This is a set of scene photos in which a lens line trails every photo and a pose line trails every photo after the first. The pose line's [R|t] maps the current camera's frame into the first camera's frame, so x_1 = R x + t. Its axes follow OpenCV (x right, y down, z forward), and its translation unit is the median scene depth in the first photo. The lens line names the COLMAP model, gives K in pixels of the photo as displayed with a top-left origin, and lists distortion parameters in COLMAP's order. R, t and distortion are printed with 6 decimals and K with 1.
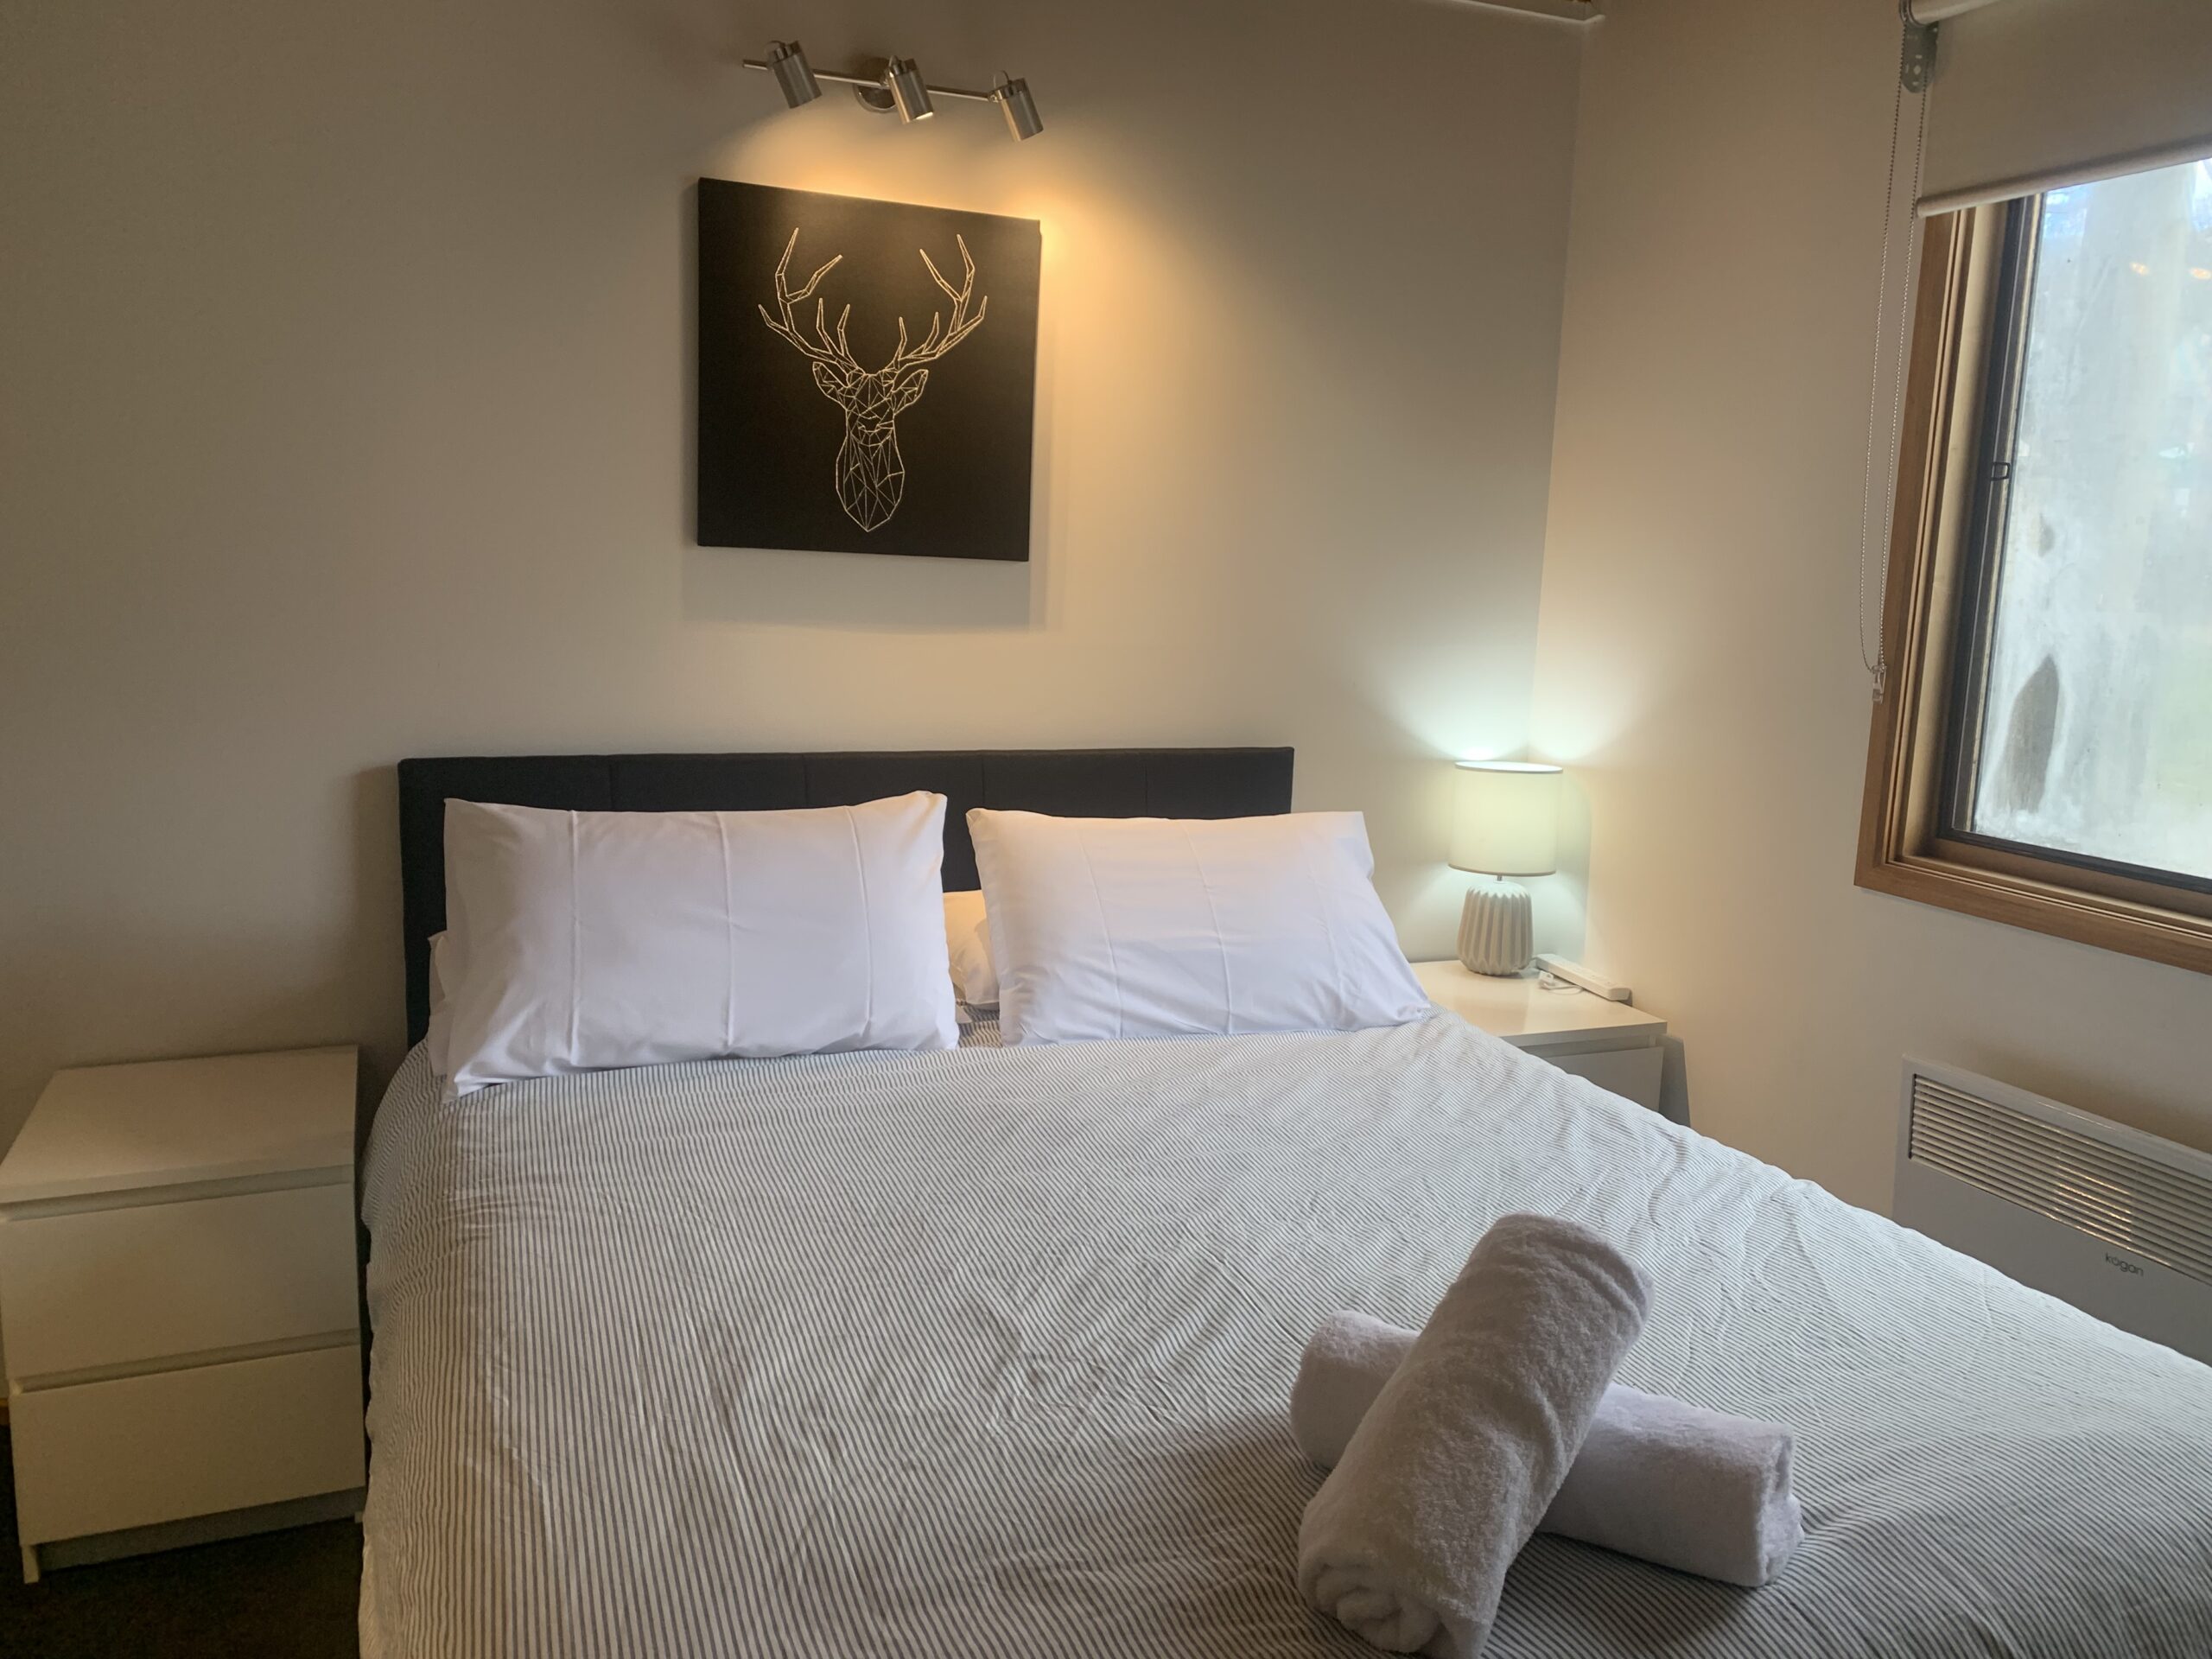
lens RADIAL K [[1682.7, 0, 1106.3], [0, 1682.7, 831.4], [0, 0, 1]] dist [0.049548, -0.046346]
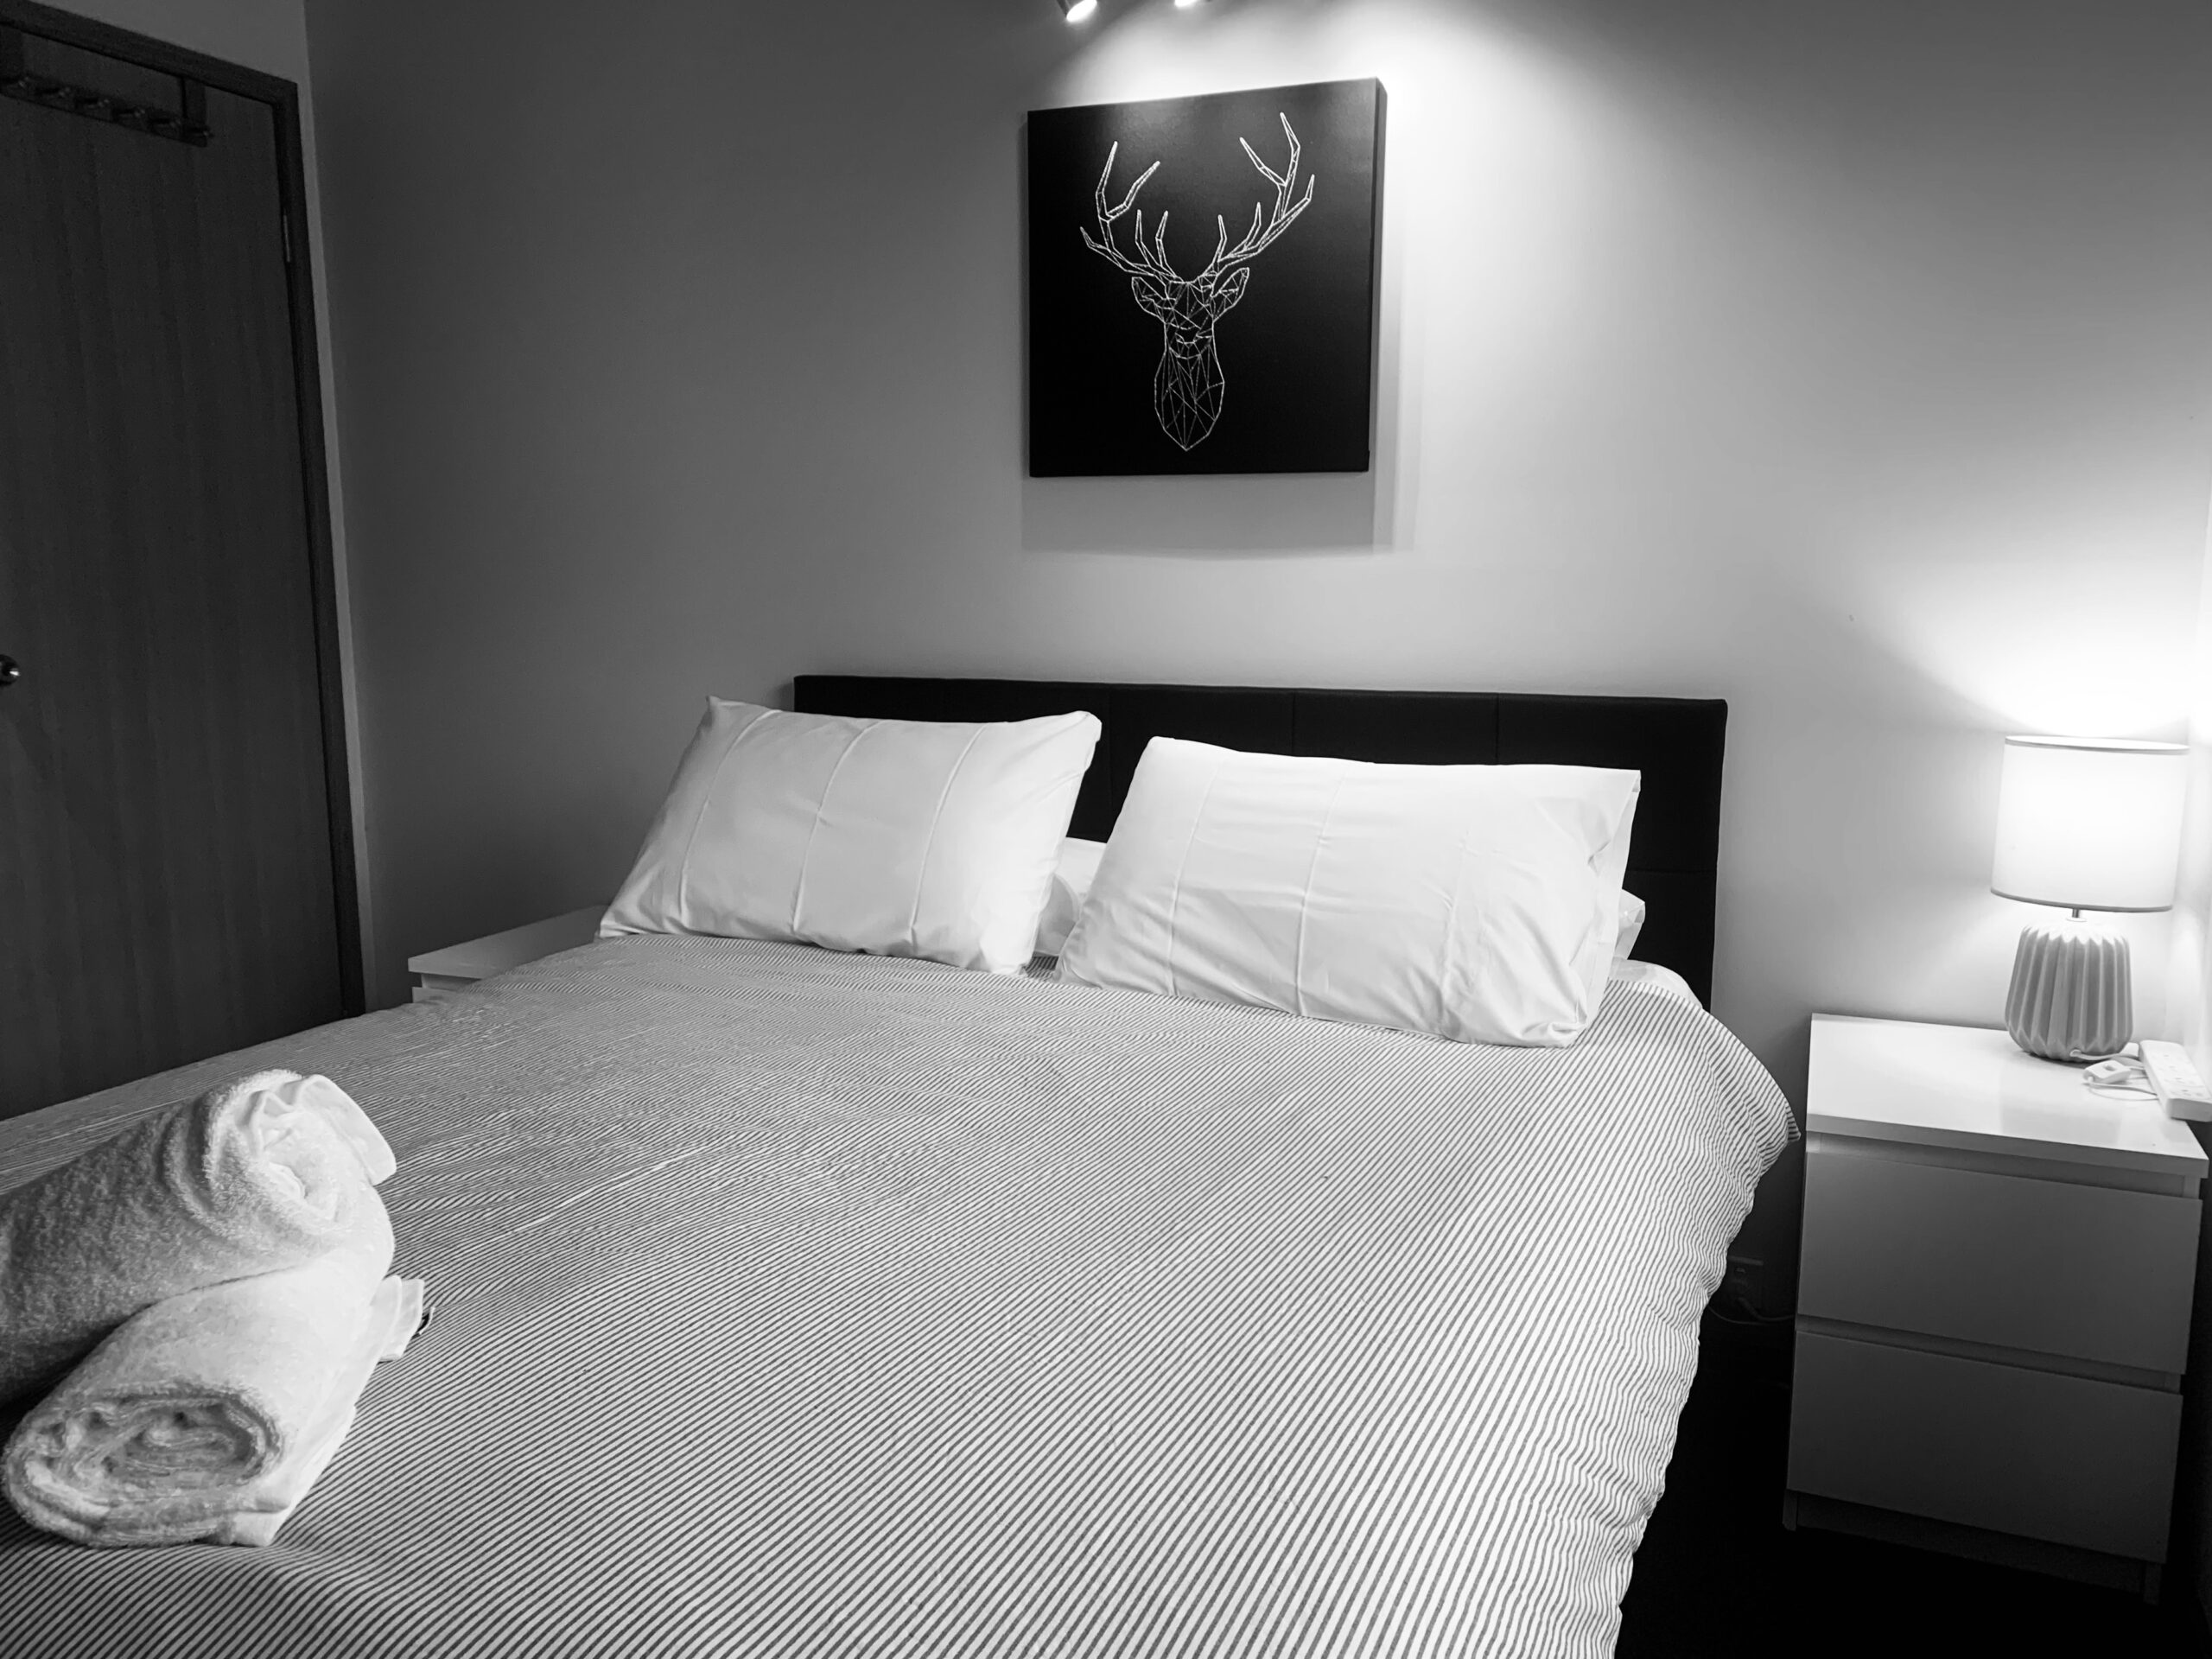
lens RADIAL K [[1682.7, 0, 1102.5], [0, 1682.7, 829.6], [0, 0, 1]] dist [0.049548, -0.046346]
pose [[0.700120, 0.076320, -0.709935, 0.528069], [-0.093858, 0.995481, 0.014457, 0.025373], [0.707830, 0.056512, 0.704119, 0.322739]]
